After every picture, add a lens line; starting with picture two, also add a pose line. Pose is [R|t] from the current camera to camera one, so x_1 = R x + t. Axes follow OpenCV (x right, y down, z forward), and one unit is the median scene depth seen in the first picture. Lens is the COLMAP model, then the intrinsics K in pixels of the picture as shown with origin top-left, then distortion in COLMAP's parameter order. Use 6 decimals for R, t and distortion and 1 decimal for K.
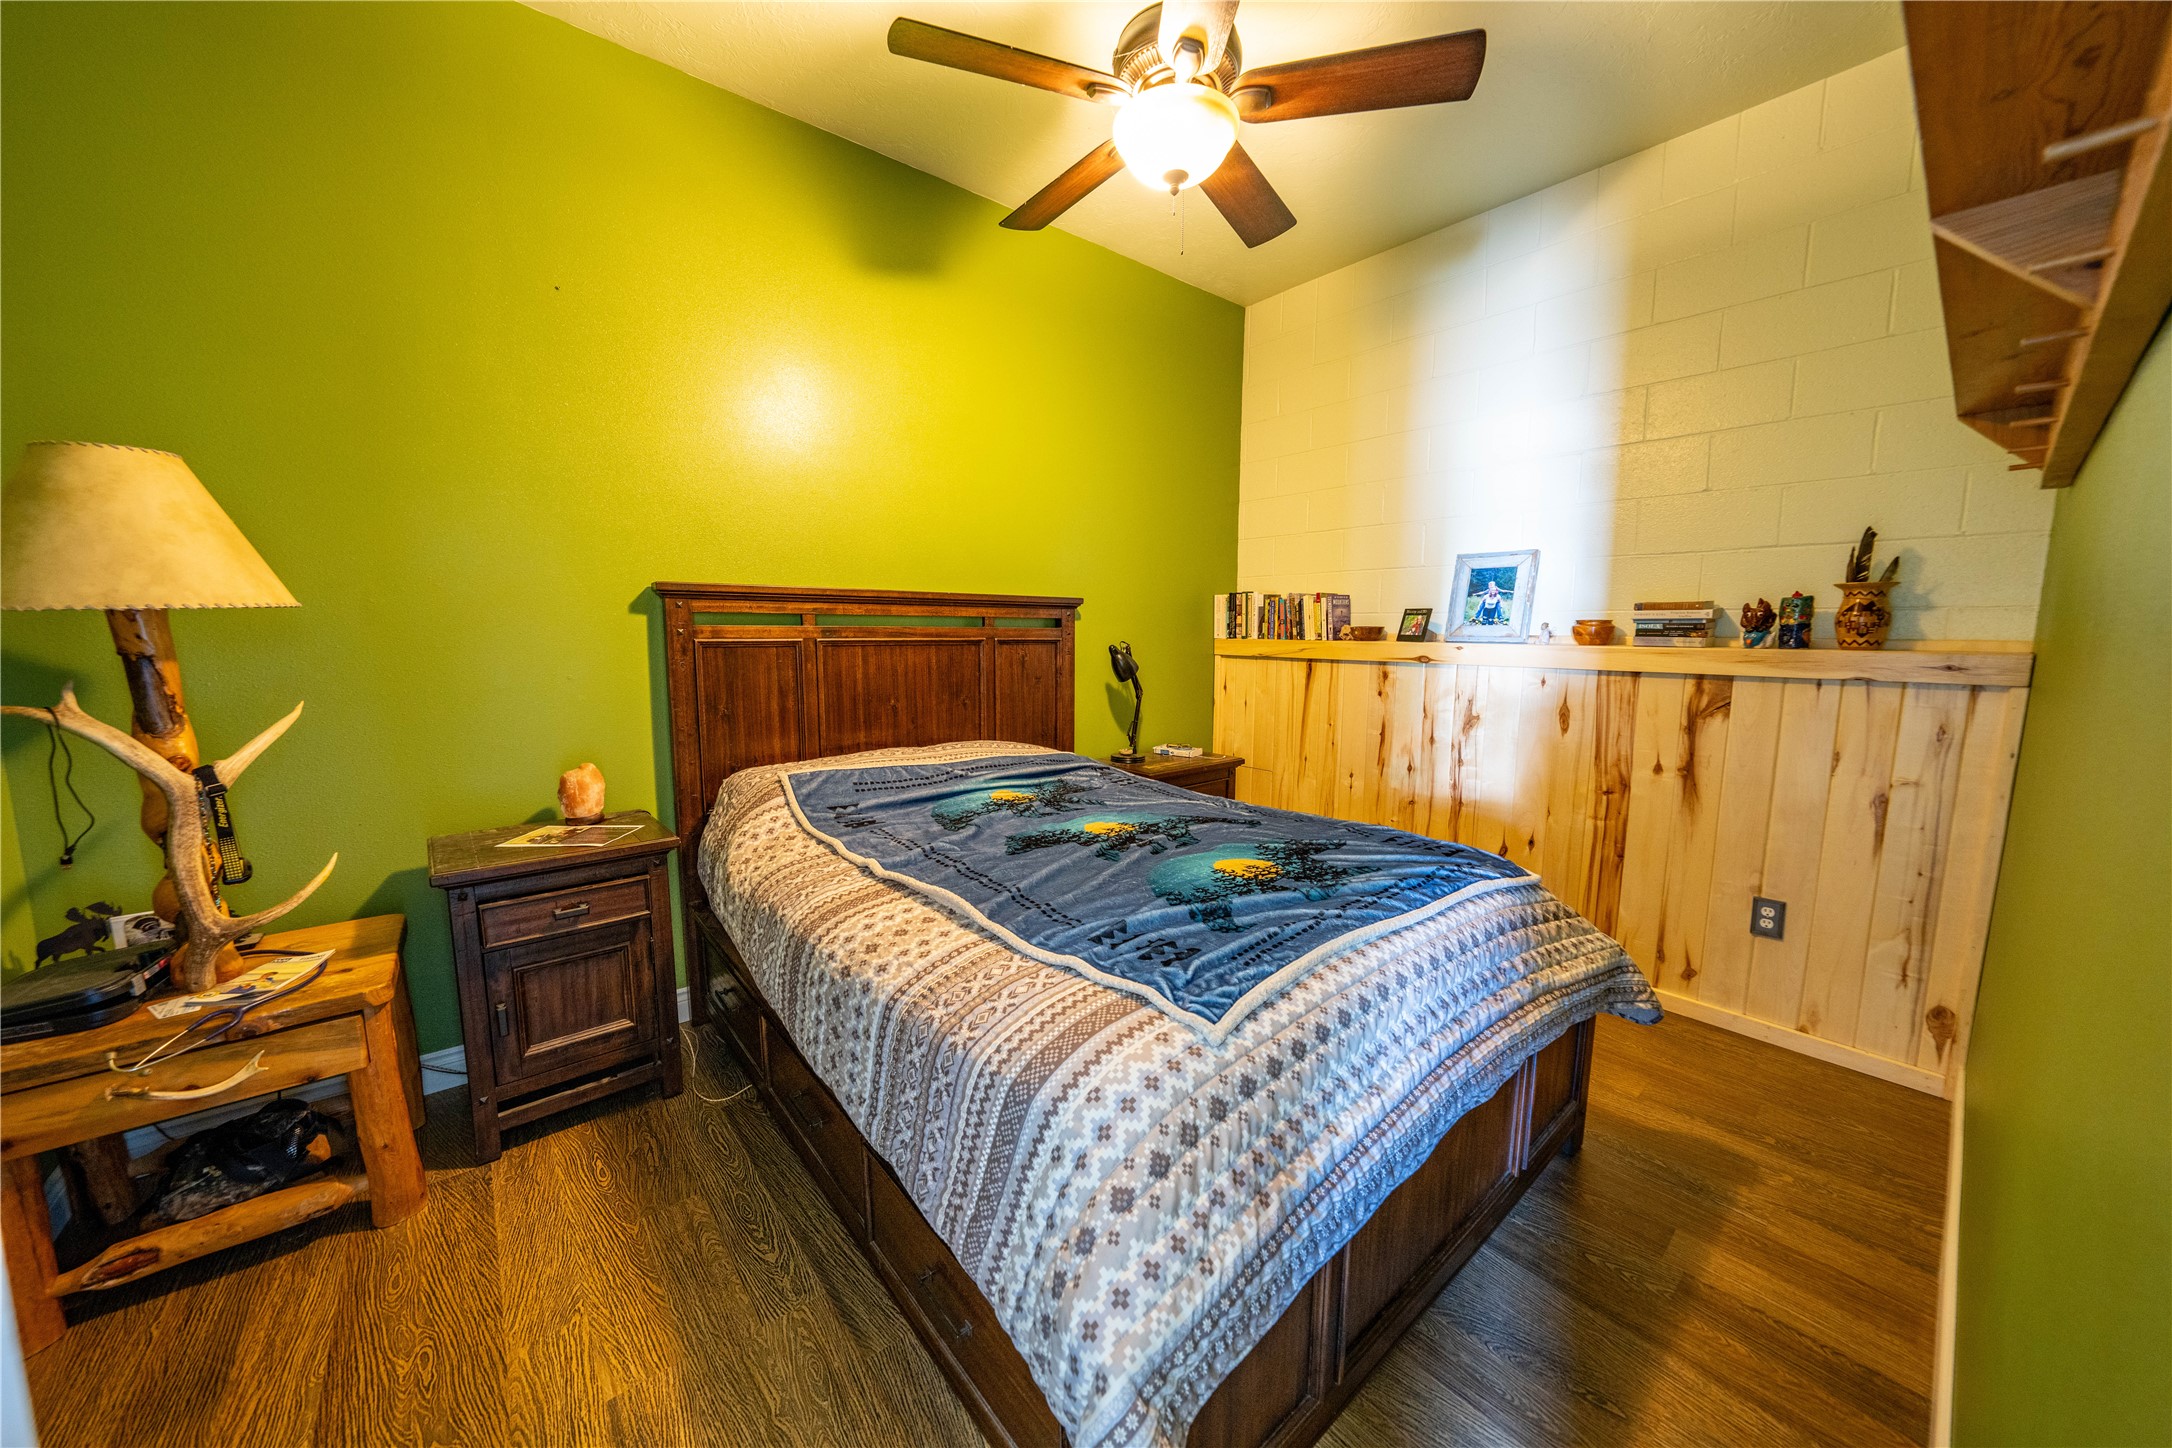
lens RADIAL K [[762.7, 0, 1086.9], [0, 762.7, 720.3], [0, 0, 1]] dist [-0.031449, 0.007700]
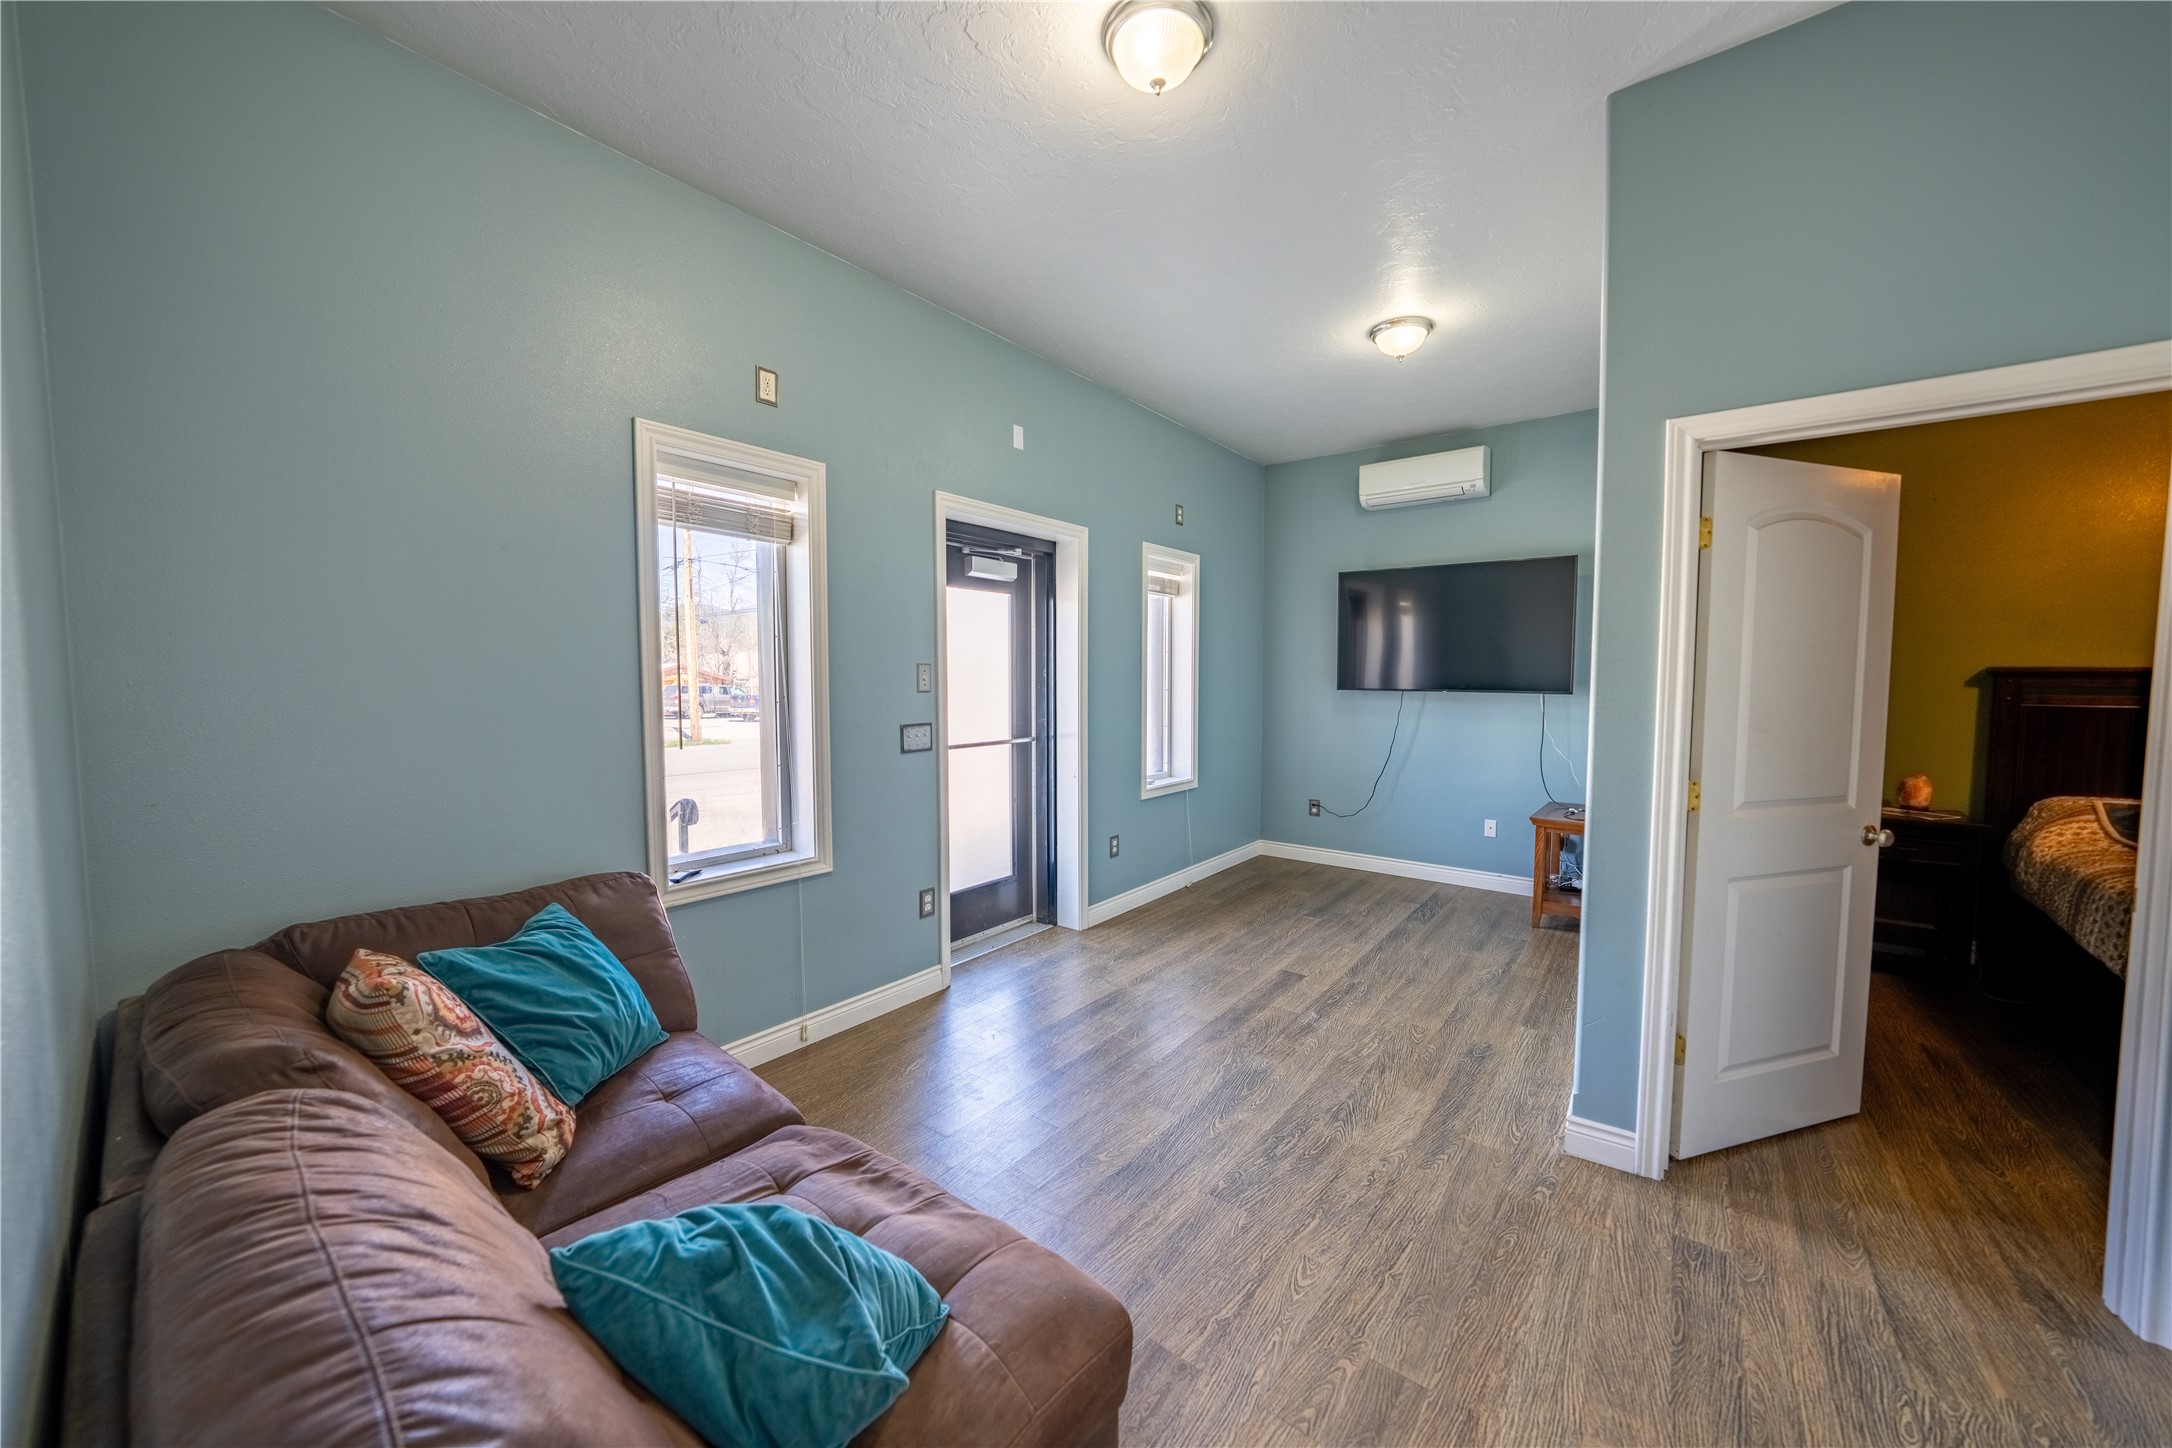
lens RADIAL K [[762.7, 0, 1086.9], [0, 762.7, 720.3], [0, 0, 1]] dist [-0.031449, 0.007700]
pose [[0.208275, 0.050888, -0.976746, 0.564121], [-0.114466, 0.993051, 0.027329, 0.102509], [0.971349, 0.106112, 0.212653, -1.181303]]
